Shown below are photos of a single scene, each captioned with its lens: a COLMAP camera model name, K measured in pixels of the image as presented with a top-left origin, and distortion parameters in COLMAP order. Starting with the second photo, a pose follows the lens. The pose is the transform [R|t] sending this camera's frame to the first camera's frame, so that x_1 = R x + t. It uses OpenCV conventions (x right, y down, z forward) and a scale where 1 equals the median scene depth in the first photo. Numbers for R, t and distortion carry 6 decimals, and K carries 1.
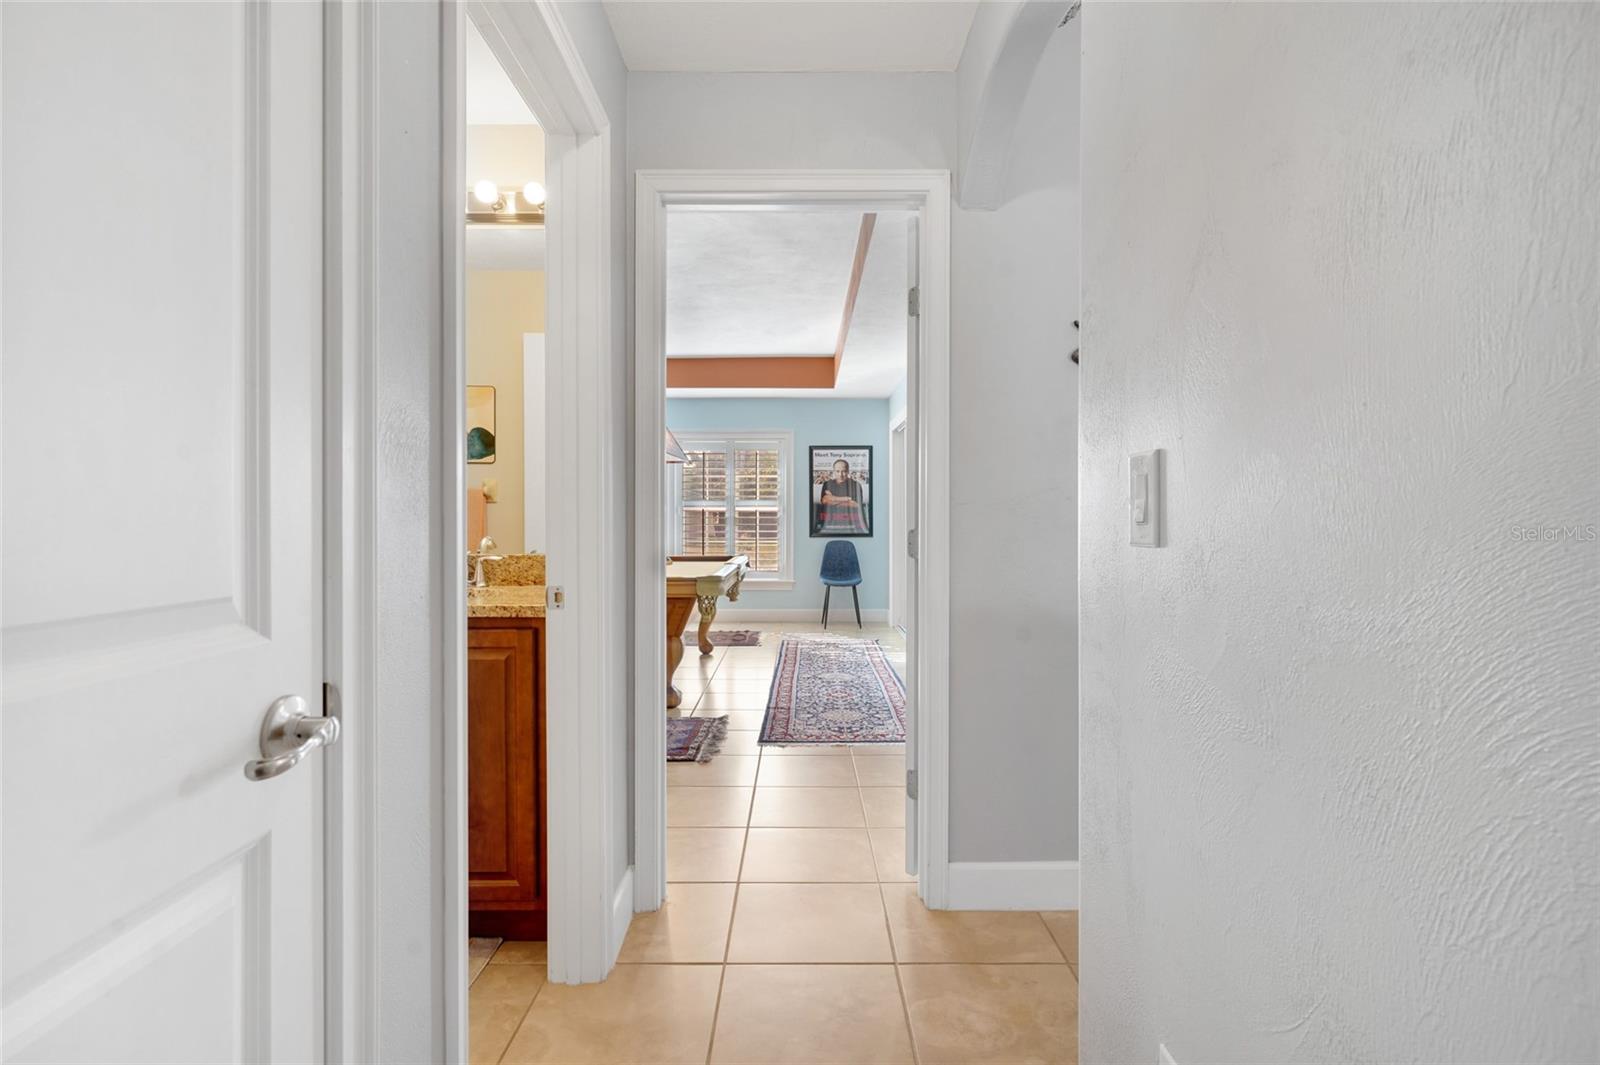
lens RADIAL K [[783.0, 0, 796.9], [0, 783.0, 528.3], [0, 0, 1]] dist [-0.010703, 0.011263]
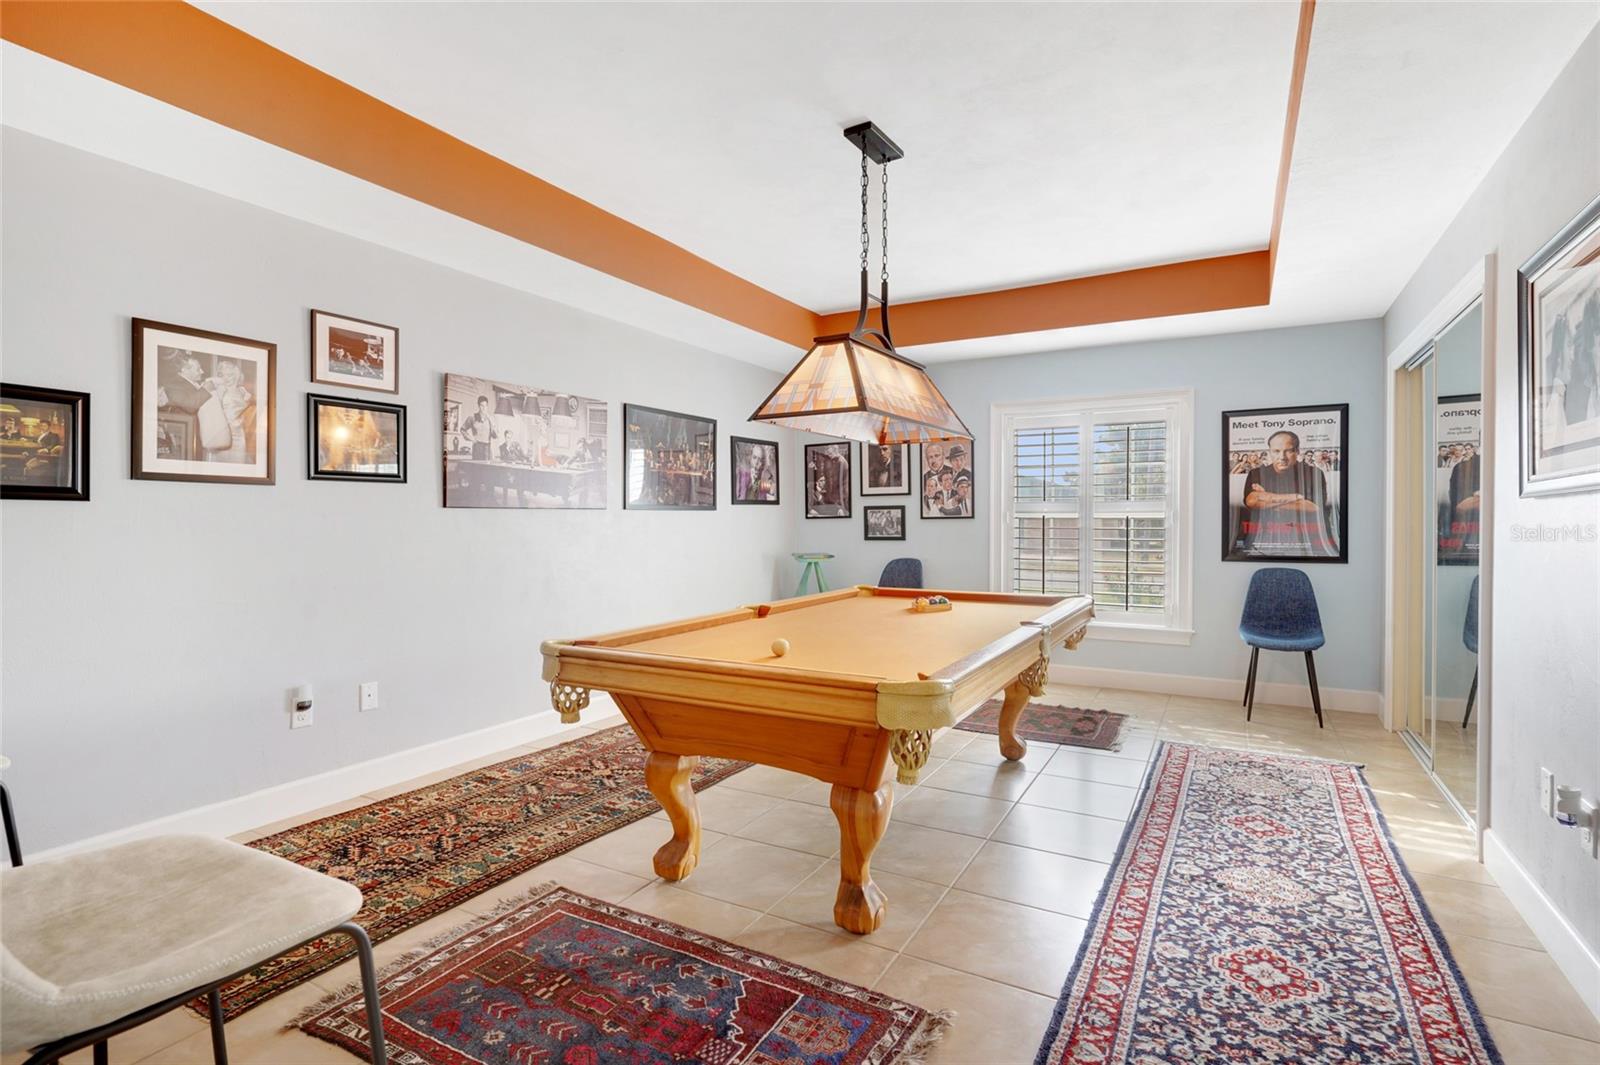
lens RADIAL K [[783.0, 0, 796.9], [0, 783.0, 528.3], [0, 0, 1]] dist [-0.010703, 0.011263]
pose [[0.874181, 0.005701, -0.485567, 0.022286], [-0.005833, 0.999982, 0.001238, -0.013236], [0.485566, 0.001750, 0.874198, 0.309588]]
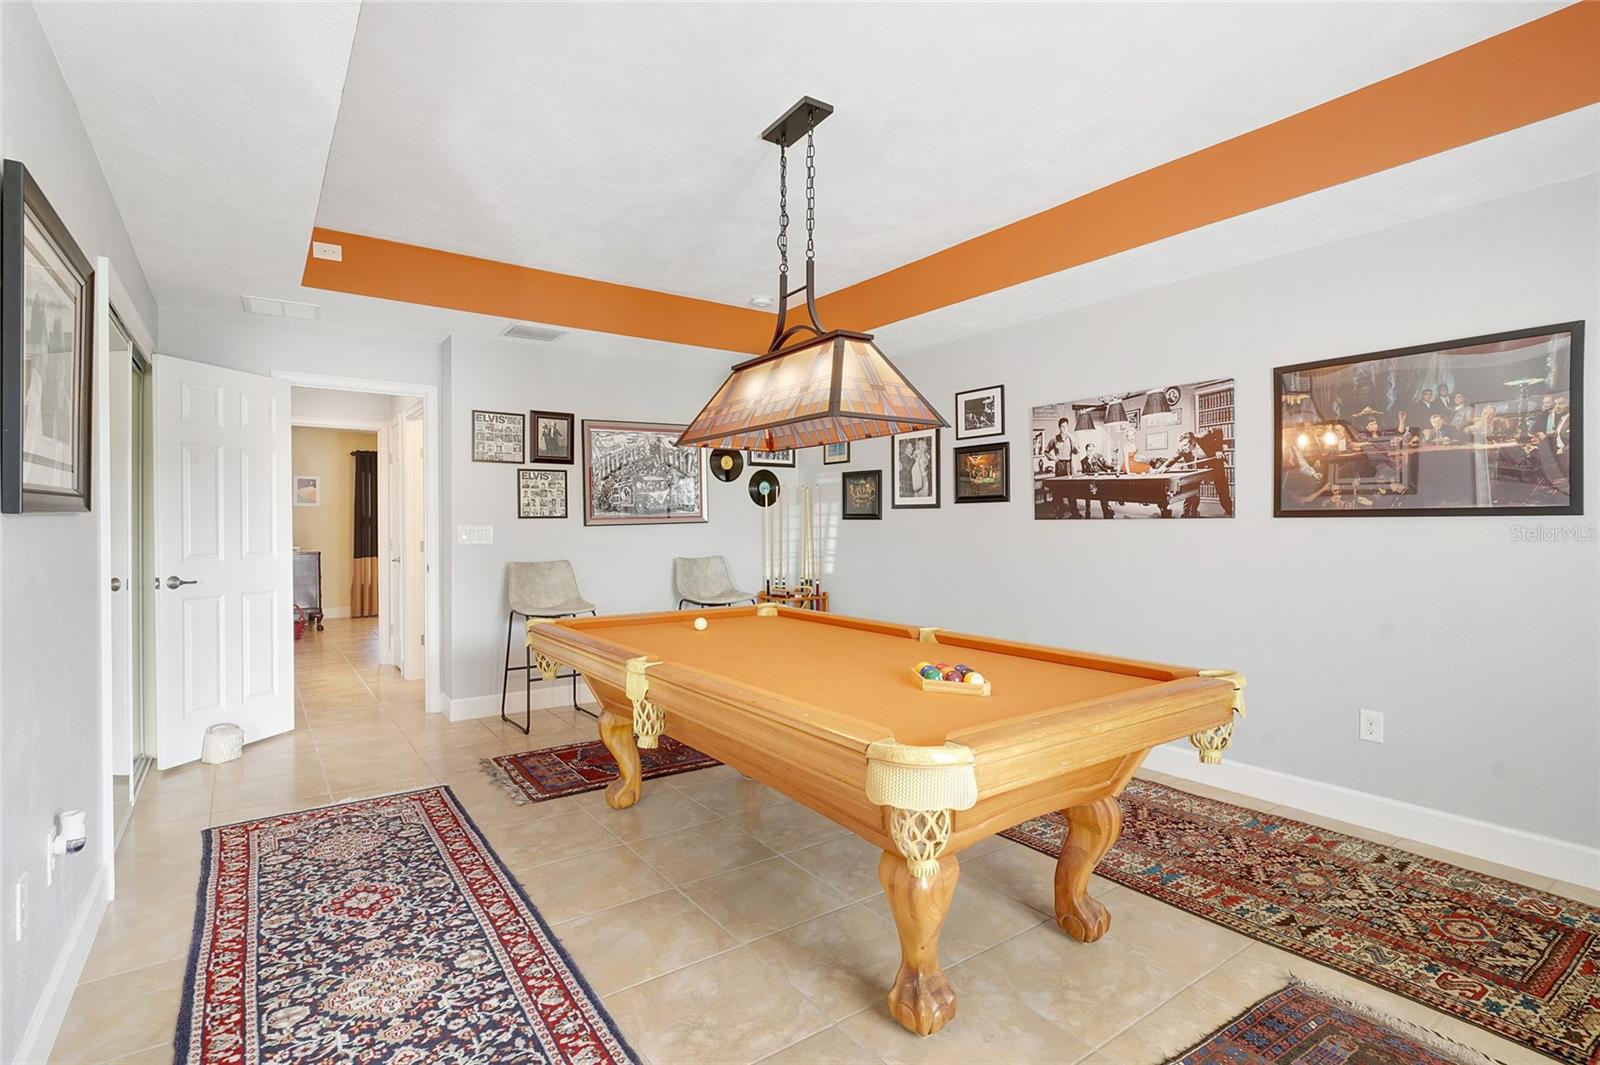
lens RADIAL K [[783.0, 0, 796.9], [0, 783.0, 528.3], [0, 0, 1]] dist [-0.010703, 0.011263]
pose [[-0.815373, 0.004148, -0.578921, 0.071713], [-0.006439, 0.999847, 0.016233, -0.025524], [0.578900, 0.016964, -0.815222, 0.954755]]
